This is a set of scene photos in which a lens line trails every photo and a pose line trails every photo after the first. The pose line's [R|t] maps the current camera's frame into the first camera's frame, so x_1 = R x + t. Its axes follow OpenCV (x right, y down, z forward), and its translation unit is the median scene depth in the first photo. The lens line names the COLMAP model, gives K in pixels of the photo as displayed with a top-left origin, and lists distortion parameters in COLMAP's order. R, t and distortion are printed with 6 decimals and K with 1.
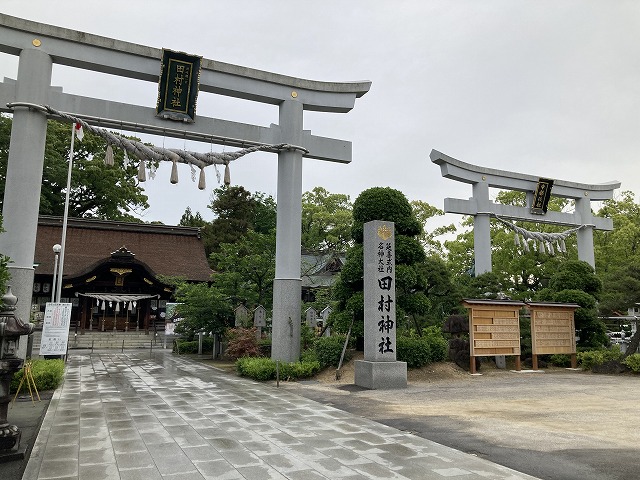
lens RADIAL K [[514.0, 0, 320.0], [0, 514.0, 240.0], [0, 0, 1]] dist [0.001423, -0.002632]
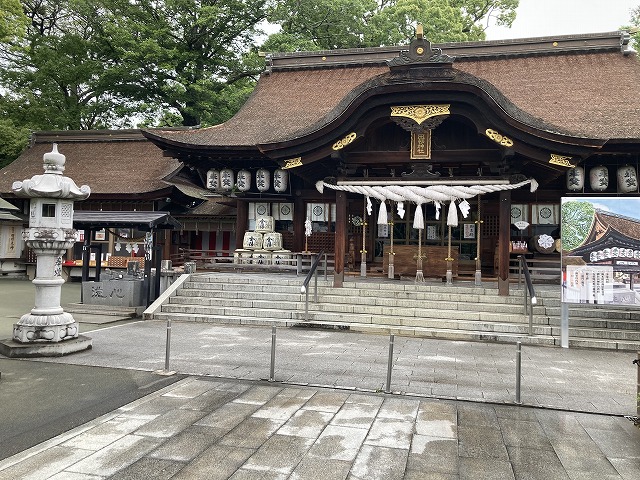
lens RADIAL K [[524.5, 0, 315.5], [0, 524.5, 227.9], [0, 0, 1]] dist [0.030910, -0.013327]
pose [[0.782687, -0.015713, -0.622217, -0.220638], [0.074448, 0.994868, 0.068525, 0.108251], [0.617947, -0.099956, 0.779840, 0.668525]]
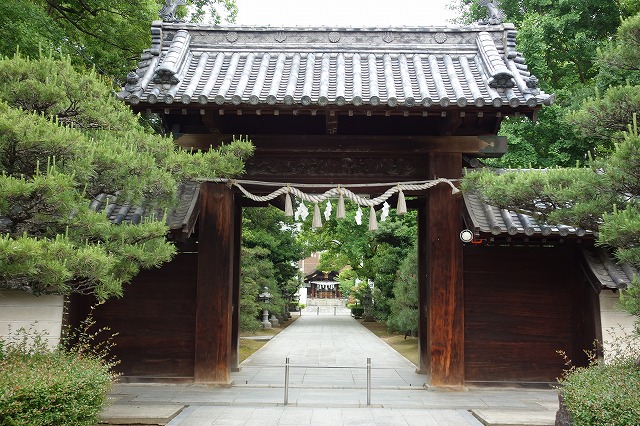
lens RADIAL K [[526.8, 0, 333.2], [0, 526.8, 209.6], [0, 0, 1]] dist [-0.014409, -0.008033]
pose [[0.916046, -0.066436, -0.395533, 0.595320], [0.063142, 0.997776, -0.021356, -0.167163], [0.396072, -0.005411, 0.918204, -1.159267]]
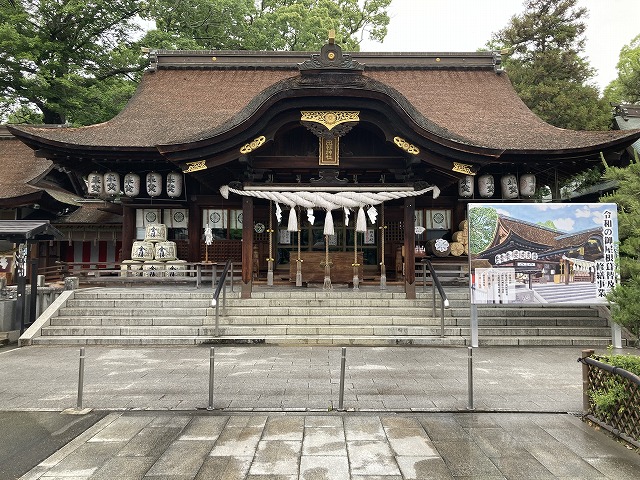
lens RADIAL K [[529.2, 0, 317.7], [0, 529.2, 223.3], [0, 0, 1]] dist [0.021214, -0.002526]
pose [[0.908602, -0.037134, -0.416009, -0.248288], [0.071050, 0.995264, 0.066340, 0.106365], [0.411575, -0.089834, 0.906938, 0.665455]]
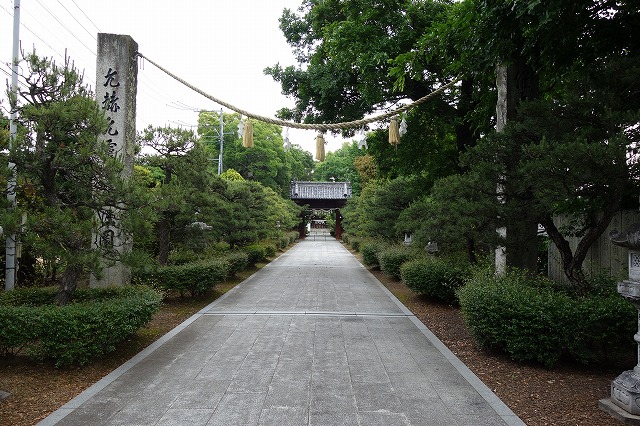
lens RADIAL K [[526.8, 0, 333.2], [0, 526.8, 209.6], [0, 0, 1]] dist [-0.014409, -0.008033]
pose [[0.920846, -0.009469, -0.389812, 1.499750], [0.054758, 0.992939, 0.105234, -0.460784], [0.386063, -0.118250, 0.914862, -3.129895]]
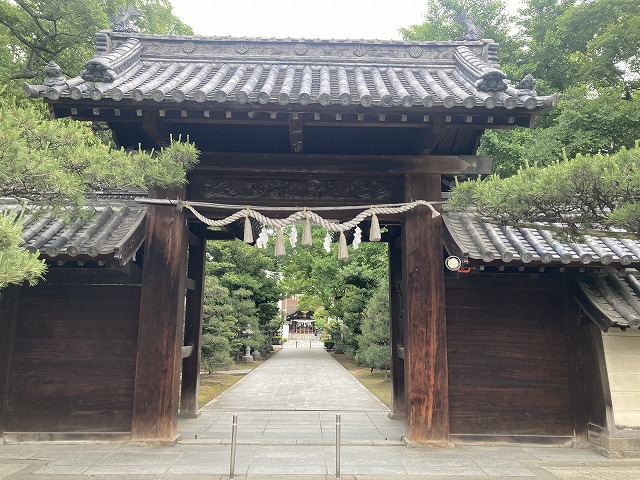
lens RADIAL K [[391.3, 0, 320.0], [0, 391.3, 240.0], [0, 0, 1]] dist [0.001452, -0.002257]
pose [[0.923916, -0.089209, -0.372049, 0.546952], [0.061495, 0.994419, -0.085727, -0.148849], [0.377621, 0.056325, 0.924246, -1.025529]]
